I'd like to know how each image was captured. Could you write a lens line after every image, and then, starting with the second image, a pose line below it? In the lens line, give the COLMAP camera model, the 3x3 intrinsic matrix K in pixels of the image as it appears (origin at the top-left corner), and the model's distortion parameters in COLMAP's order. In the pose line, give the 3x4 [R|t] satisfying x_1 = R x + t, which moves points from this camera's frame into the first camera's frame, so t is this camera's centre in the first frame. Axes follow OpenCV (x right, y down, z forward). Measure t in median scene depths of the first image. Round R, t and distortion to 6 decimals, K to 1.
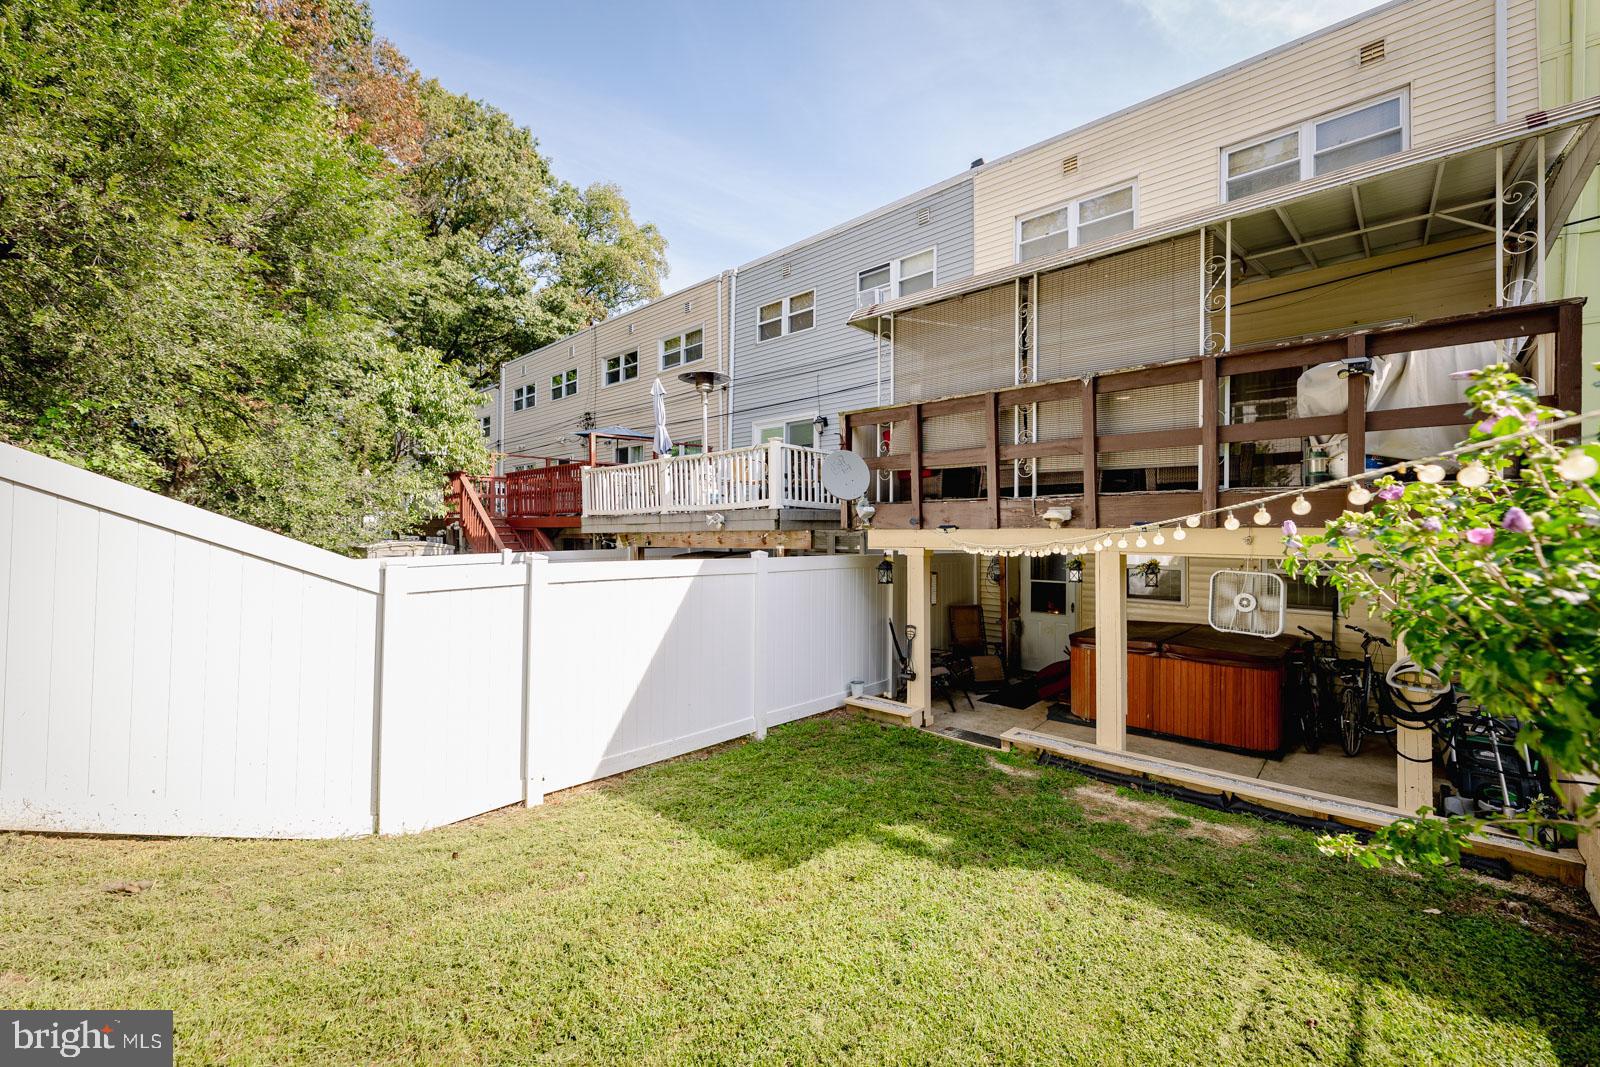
lens RADIAL K [[652.5, 0, 805.8], [0, 652.5, 526.9], [0, 0, 1]] dist [0.002005, -0.000411]
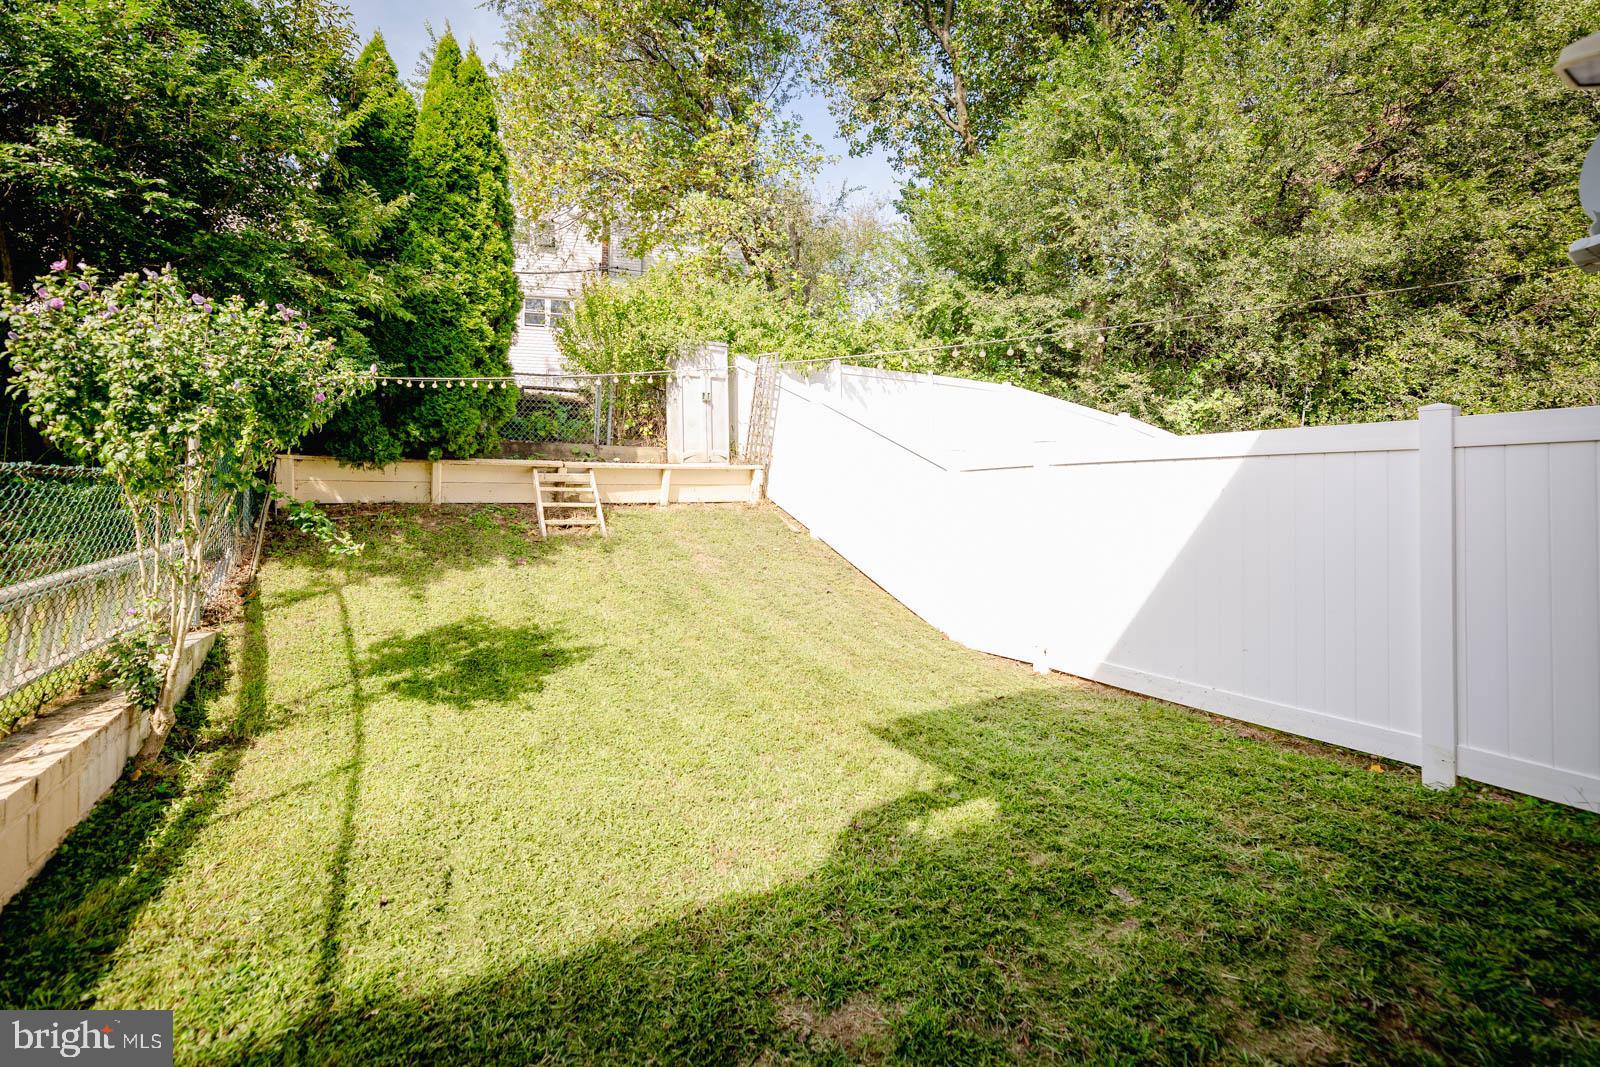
lens RADIAL K [[652.5, 0, 805.8], [0, 652.5, 526.9], [0, 0, 1]] dist [0.002005, -0.000411]
pose [[-0.251586, 0.034294, -0.967227, 0.643616], [0.007876, 0.999411, 0.033387, 0.122778], [0.967803, 0.000782, -0.251708, 0.790877]]
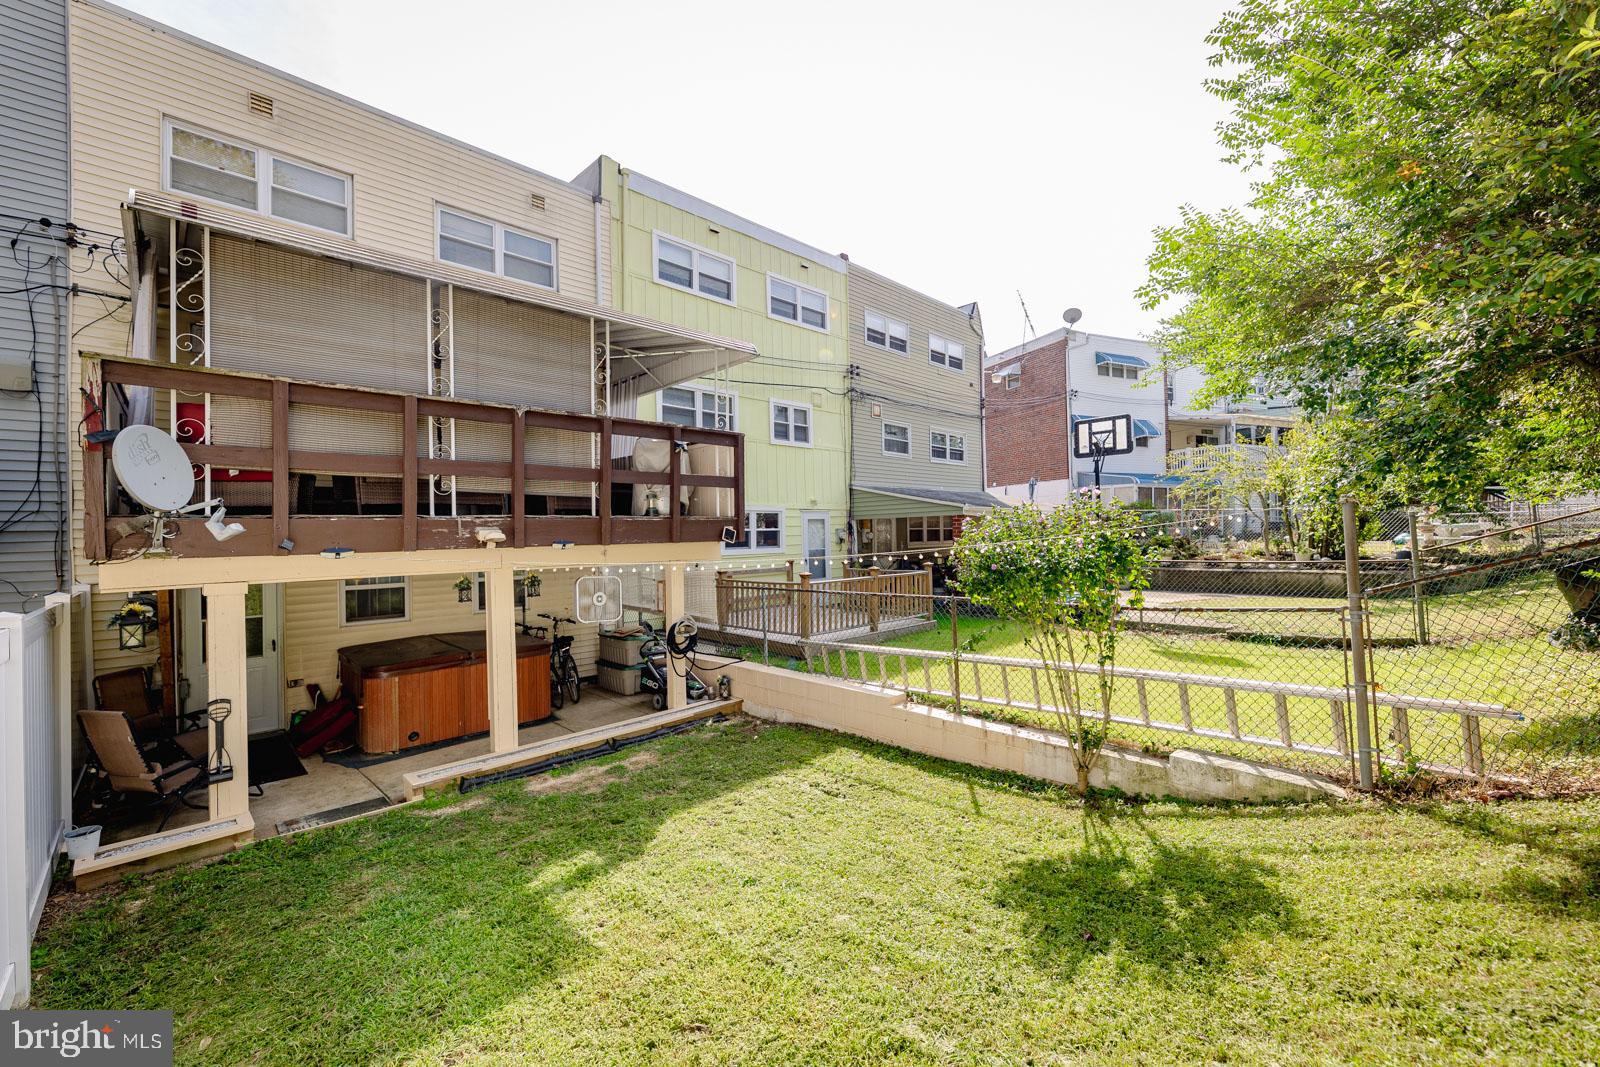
lens RADIAL K [[652.5, 0, 805.8], [0, 652.5, 526.9], [0, 0, 1]] dist [0.002005, -0.000411]
pose [[0.039900, 0.007639, 0.999174, -0.610849], [0.011632, 0.999899, -0.008109, -0.017057], [-0.999136, 0.011946, 0.039807, 0.464874]]
